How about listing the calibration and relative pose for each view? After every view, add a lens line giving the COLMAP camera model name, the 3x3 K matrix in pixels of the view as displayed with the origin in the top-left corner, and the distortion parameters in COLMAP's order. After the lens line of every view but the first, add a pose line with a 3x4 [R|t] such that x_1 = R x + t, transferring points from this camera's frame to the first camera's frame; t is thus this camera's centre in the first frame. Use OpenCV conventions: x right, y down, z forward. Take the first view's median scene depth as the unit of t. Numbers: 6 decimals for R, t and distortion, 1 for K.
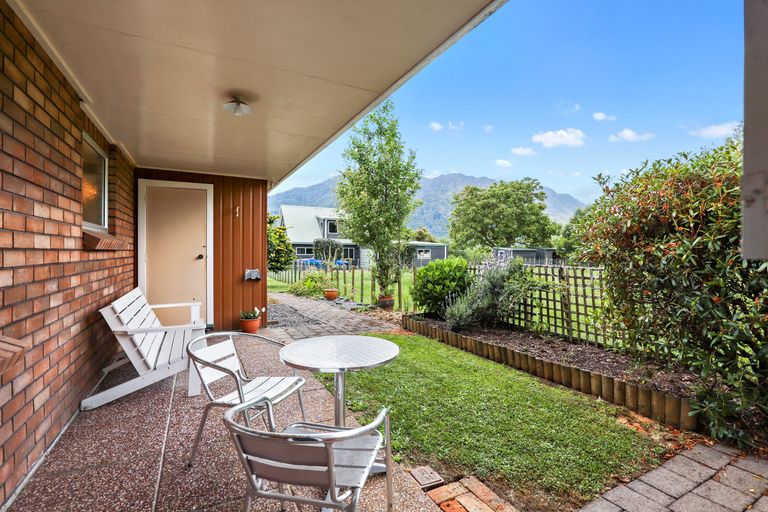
lens RADIAL K [[359.6, 0, 402.1], [0, 359.6, 250.1], [0, 0, 1]] dist [-0.004950, 0.000147]
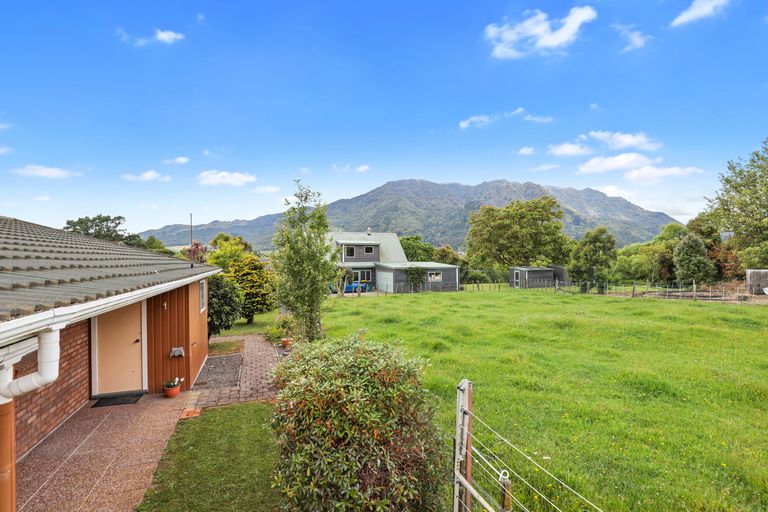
lens RADIAL K [[359.6, 0, 402.1], [0, 359.6, 250.1], [0, 0, 1]] dist [-0.004950, 0.000147]
pose [[0.991515, -0.014155, -0.129222, 0.090525], [0.011836, 0.999755, -0.018694, -0.042054], [0.129455, 0.017006, 0.991439, -0.034353]]
